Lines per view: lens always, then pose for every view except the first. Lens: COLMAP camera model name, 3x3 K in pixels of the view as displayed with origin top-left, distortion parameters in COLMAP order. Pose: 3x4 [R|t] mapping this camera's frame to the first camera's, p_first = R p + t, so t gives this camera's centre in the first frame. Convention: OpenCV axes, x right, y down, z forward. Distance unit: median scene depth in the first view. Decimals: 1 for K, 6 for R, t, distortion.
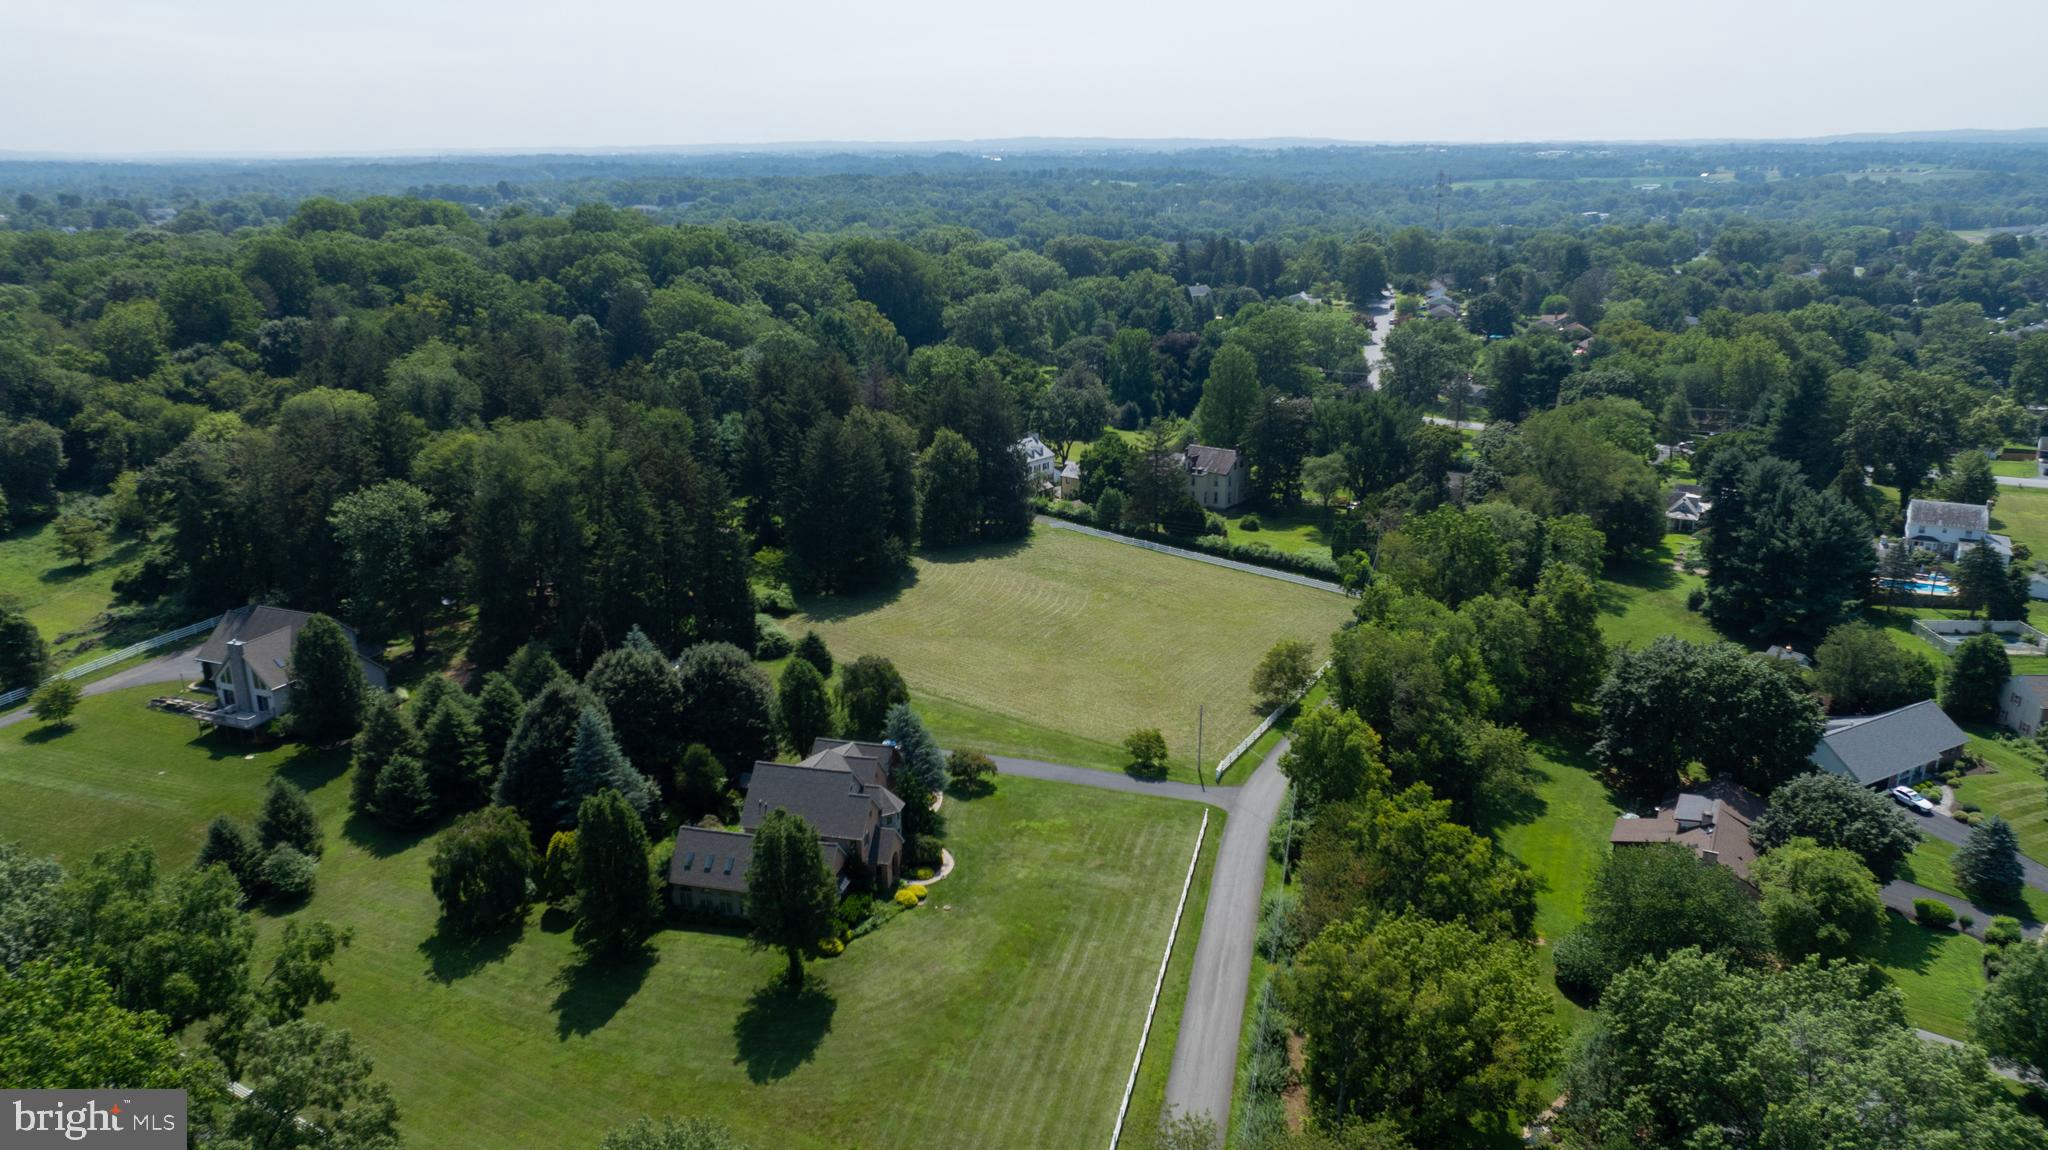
lens RADIAL K [[1442.9, 0, 1020.2], [0, 1442.9, 575.8], [0, 0, 1]] dist [-0.040657, 0.041425]
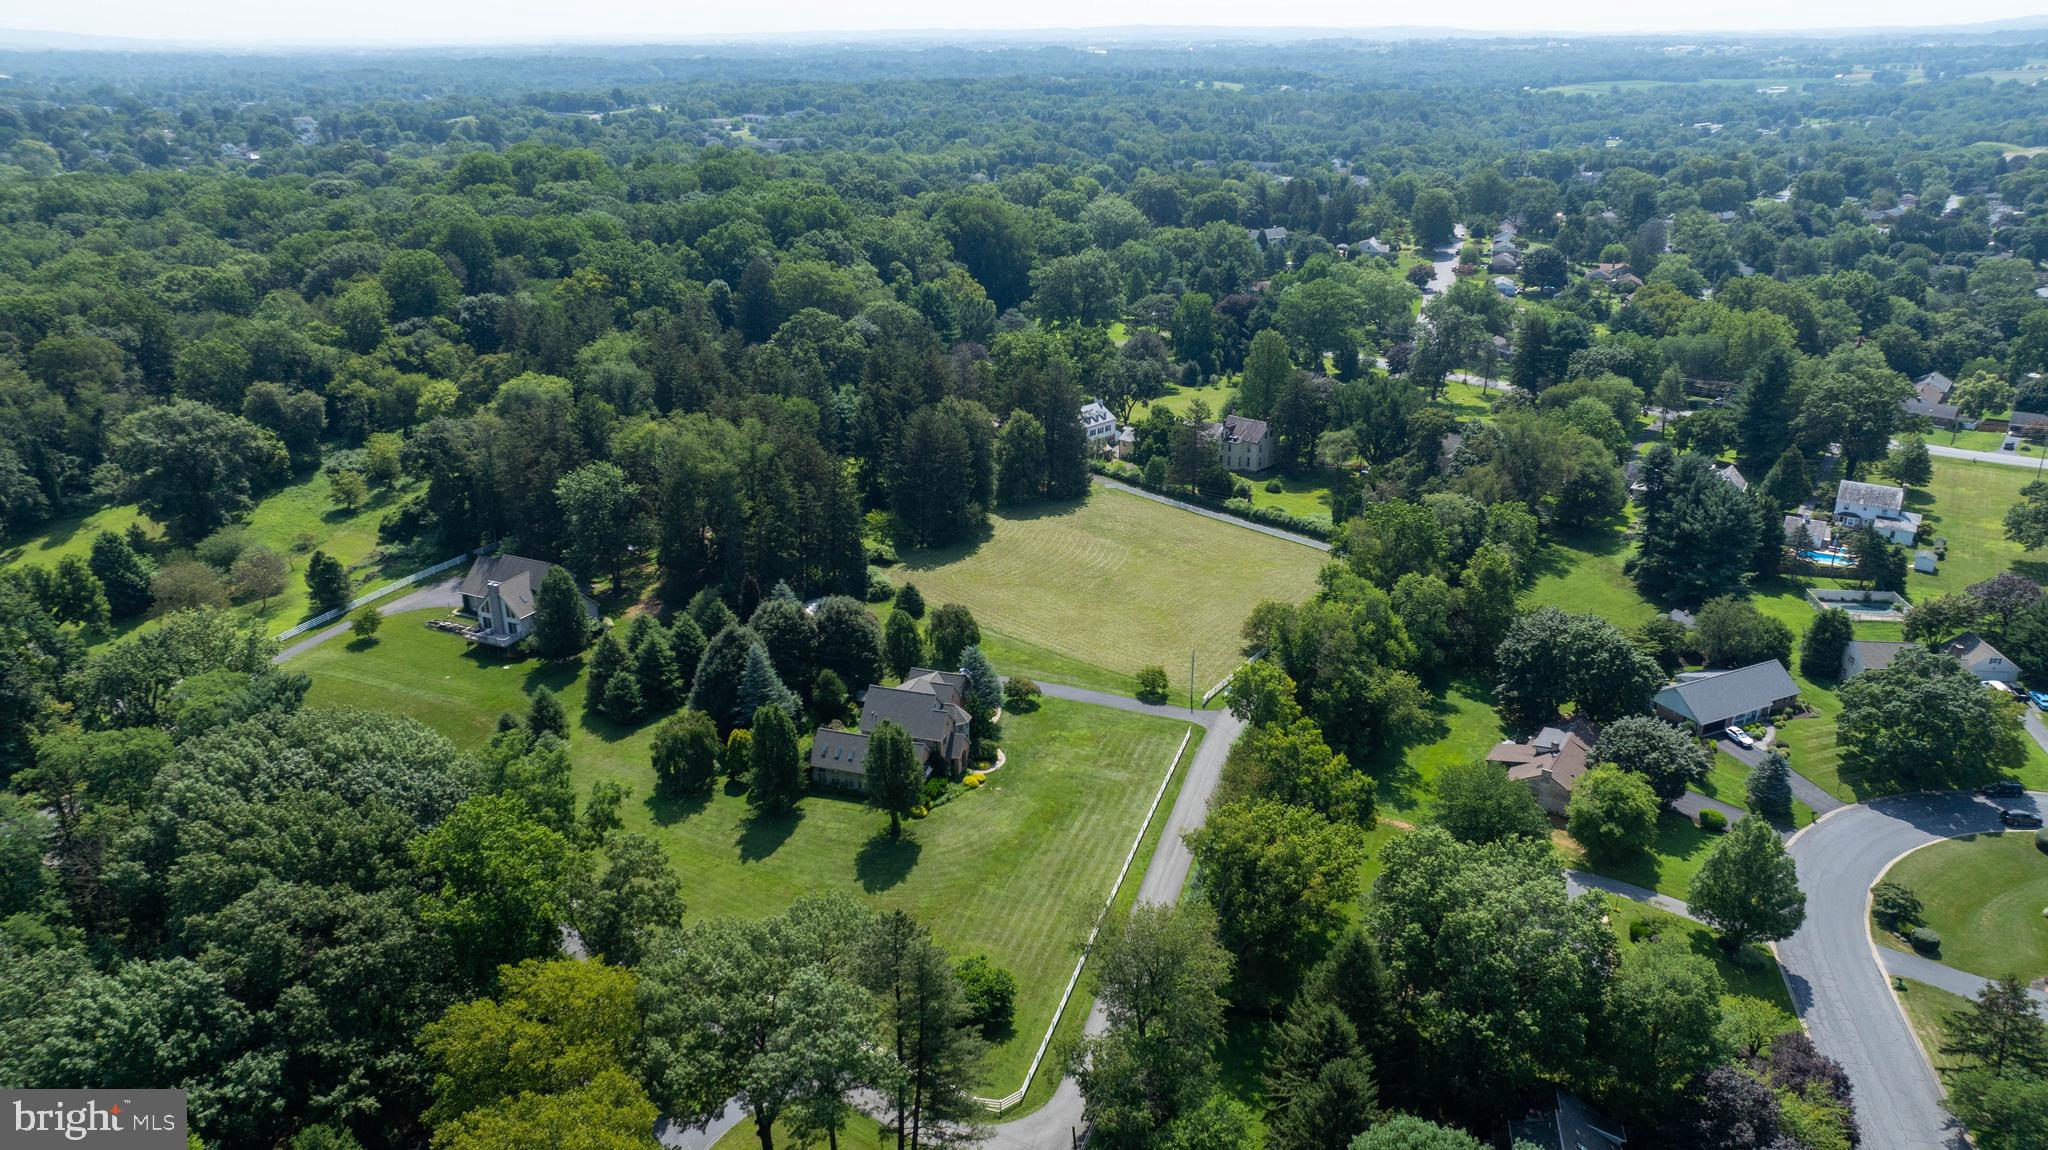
lens RADIAL K [[1442.9, 0, 1018.3], [0, 1442.9, 586.6], [0, 0, 1]] dist [-0.040657, 0.041425]
pose [[0.997425, 0.026254, -0.066735, 0.034911], [-0.020920, 0.996623, 0.079399, -0.051488], [0.068594, -0.077799, 0.994607, -0.247852]]
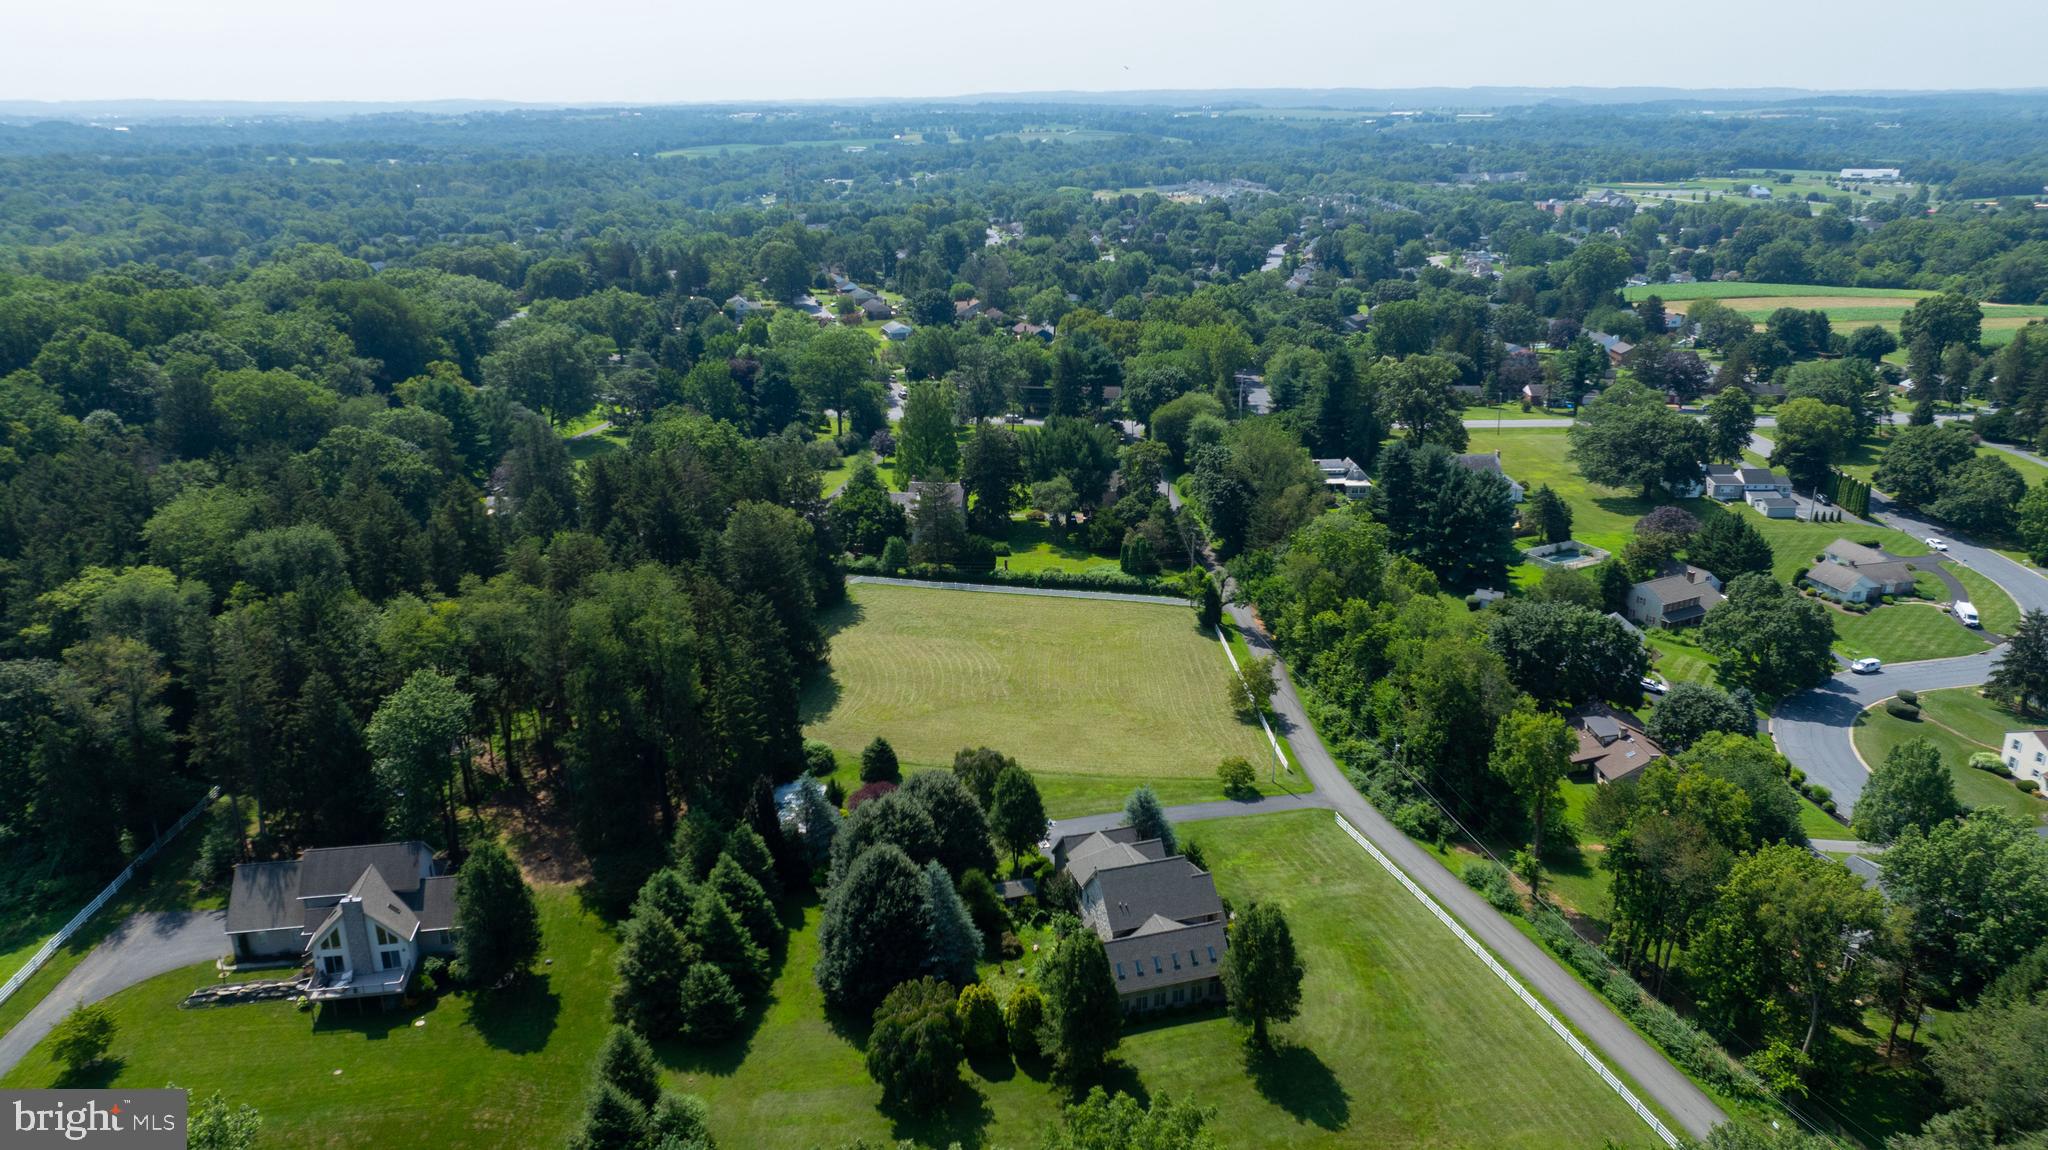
lens RADIAL K [[1442.9, 0, 1026.3], [0, 1442.9, 584.5], [0, 0, 1]] dist [-0.040657, 0.041425]
pose [[0.856047, -0.164519, 0.490018, -0.427434], [0.148877, 0.986299, 0.071057, -0.099592], [-0.494995, 0.012124, 0.868811, 0.046879]]
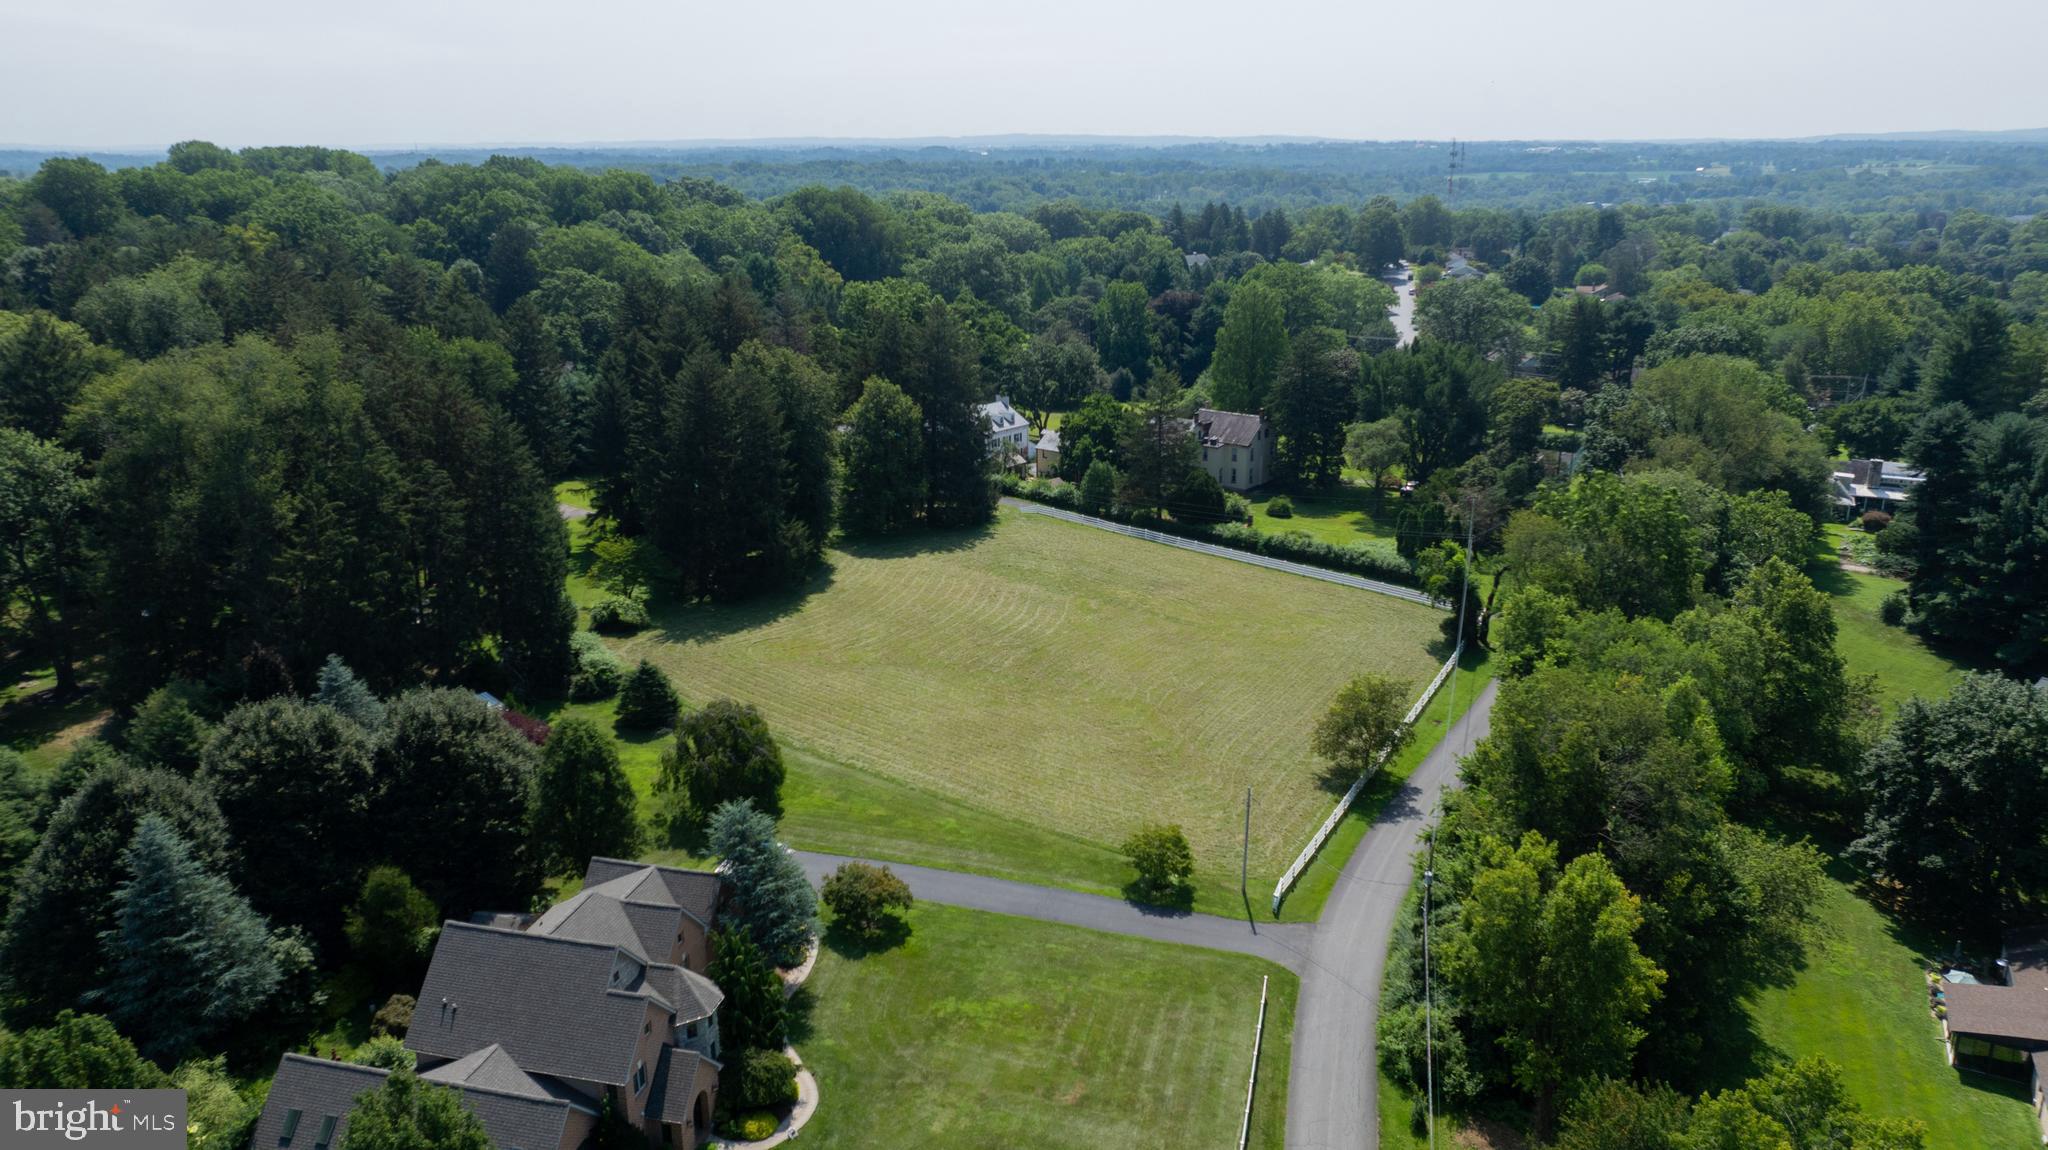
lens RADIAL K [[1442.9, 0, 1023.8], [0, 1442.9, 571.1], [0, 0, 1]] dist [-0.040657, 0.041425]
pose [[0.999931, 0.001903, 0.011595, 0.015785], [-0.001879, 0.999996, -0.002051, -0.000996], [-0.011599, 0.002029, 0.999931, 0.270673]]
